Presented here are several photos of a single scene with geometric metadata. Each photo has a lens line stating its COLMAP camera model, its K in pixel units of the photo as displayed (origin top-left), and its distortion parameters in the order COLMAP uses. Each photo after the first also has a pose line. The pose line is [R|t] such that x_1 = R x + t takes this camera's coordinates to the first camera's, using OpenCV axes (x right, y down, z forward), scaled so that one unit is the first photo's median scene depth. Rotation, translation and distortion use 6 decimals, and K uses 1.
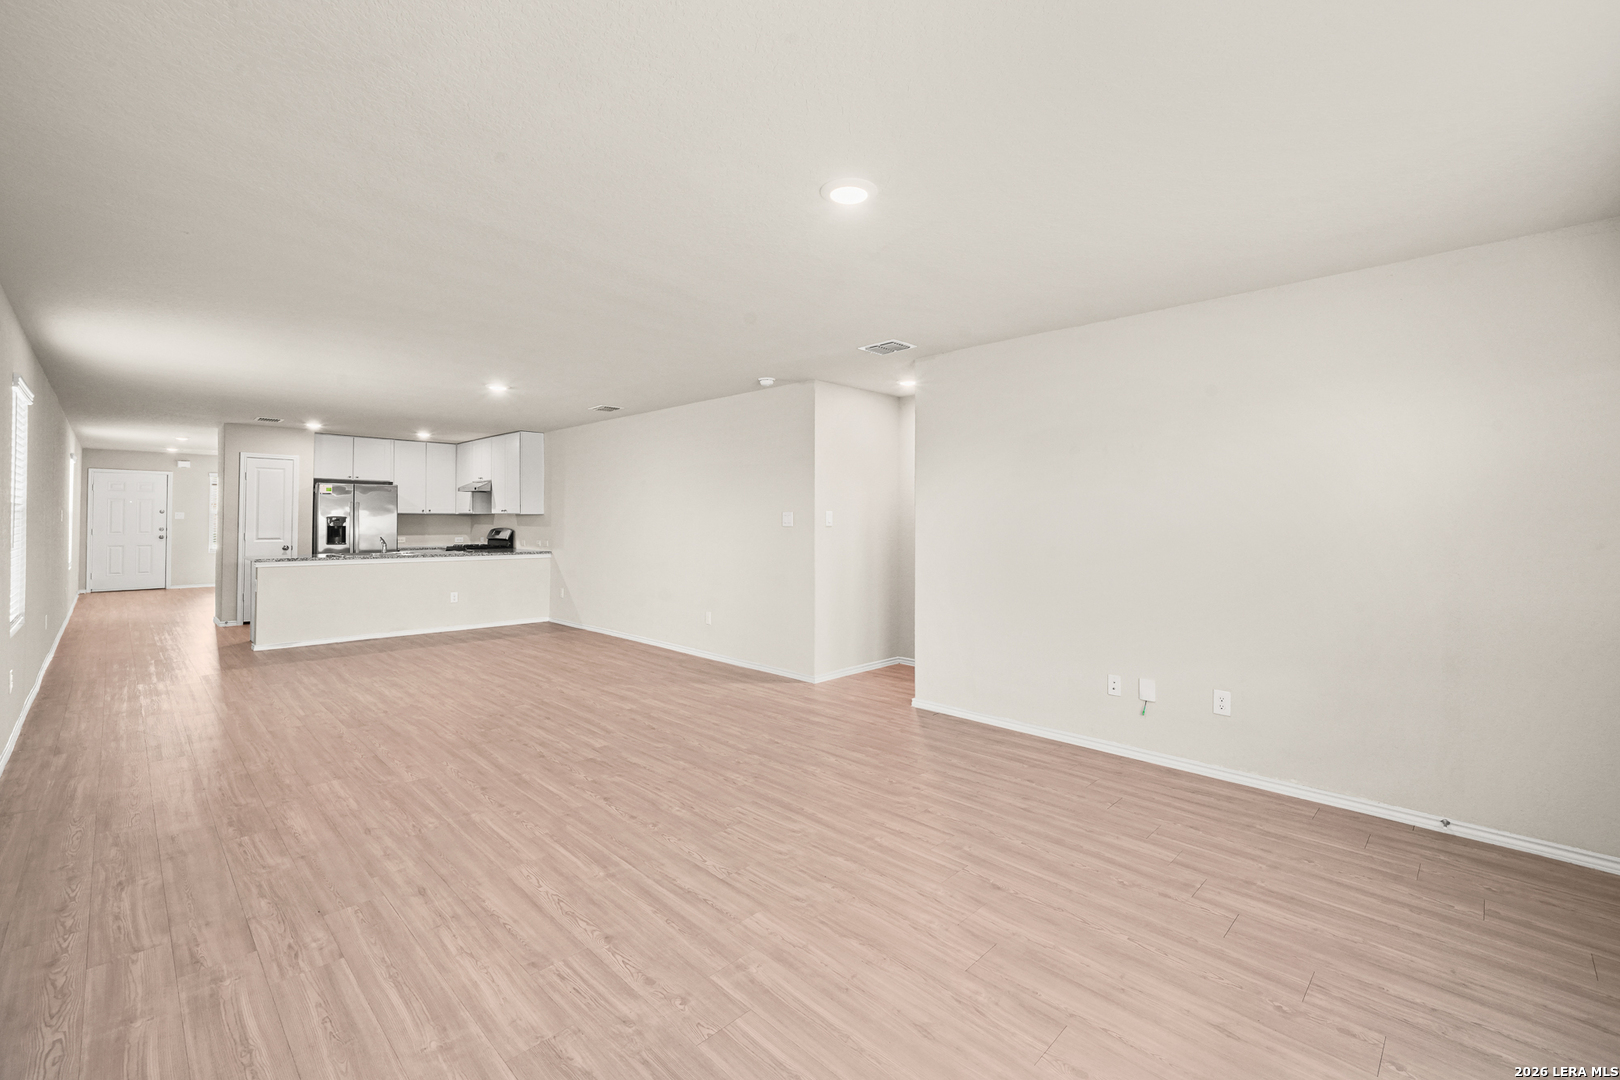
lens RADIAL K [[689.9, 0, 816.4], [0, 689.9, 511.6], [0, 0, 1]] dist [0.002707, 0.000165]
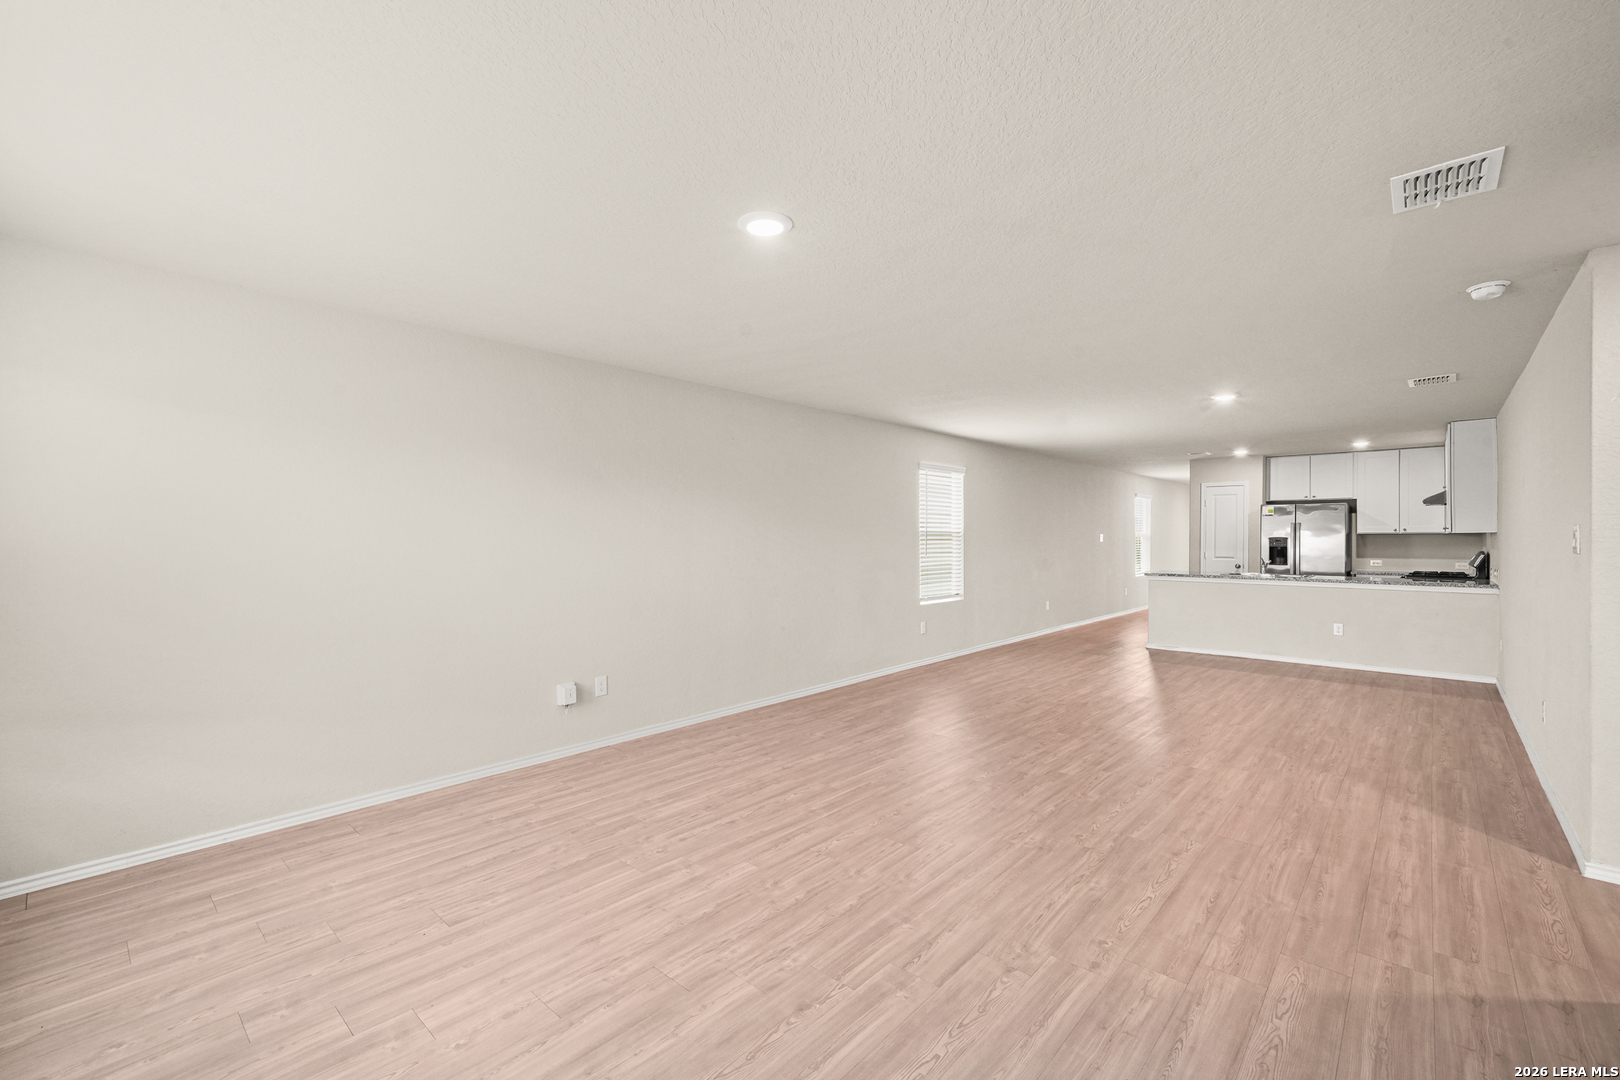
lens RADIAL K [[691.0, 0, 814.1], [0, 691.0, 539.3], [0, 0, 1]] dist [0.001321, 0.000174]
pose [[0.039403, -0.003073, -0.999219, 0.323906], [0.013057, 0.999911, -0.002560, 0.003816], [0.999138, -0.012946, 0.039439, 0.305131]]
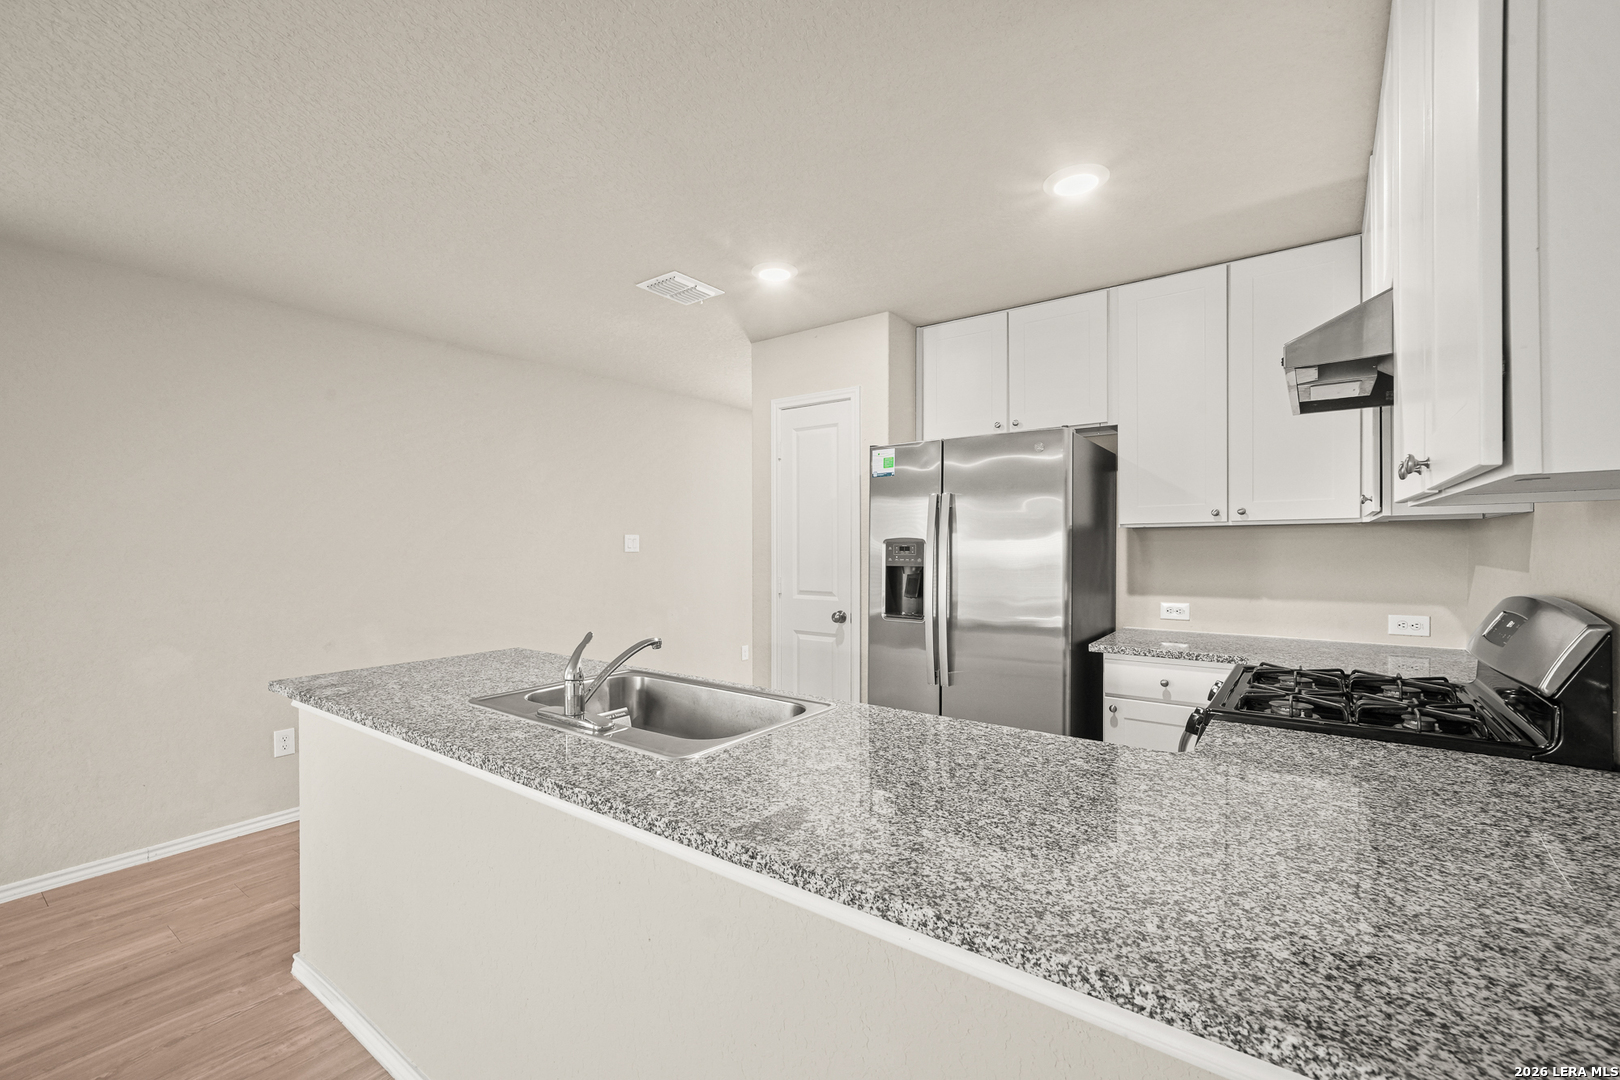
lens RADIAL K [[699.4, 0, 810.0], [0, 699.4, 540.0], [0, 0, 1]] dist [0.001972, 0.000015]
pose [[0.138727, -0.006885, -0.990307, -0.389182], [0.015110, 0.999874, -0.004835, 0.009681], [0.990215, -0.014293, 0.138814, 0.993548]]
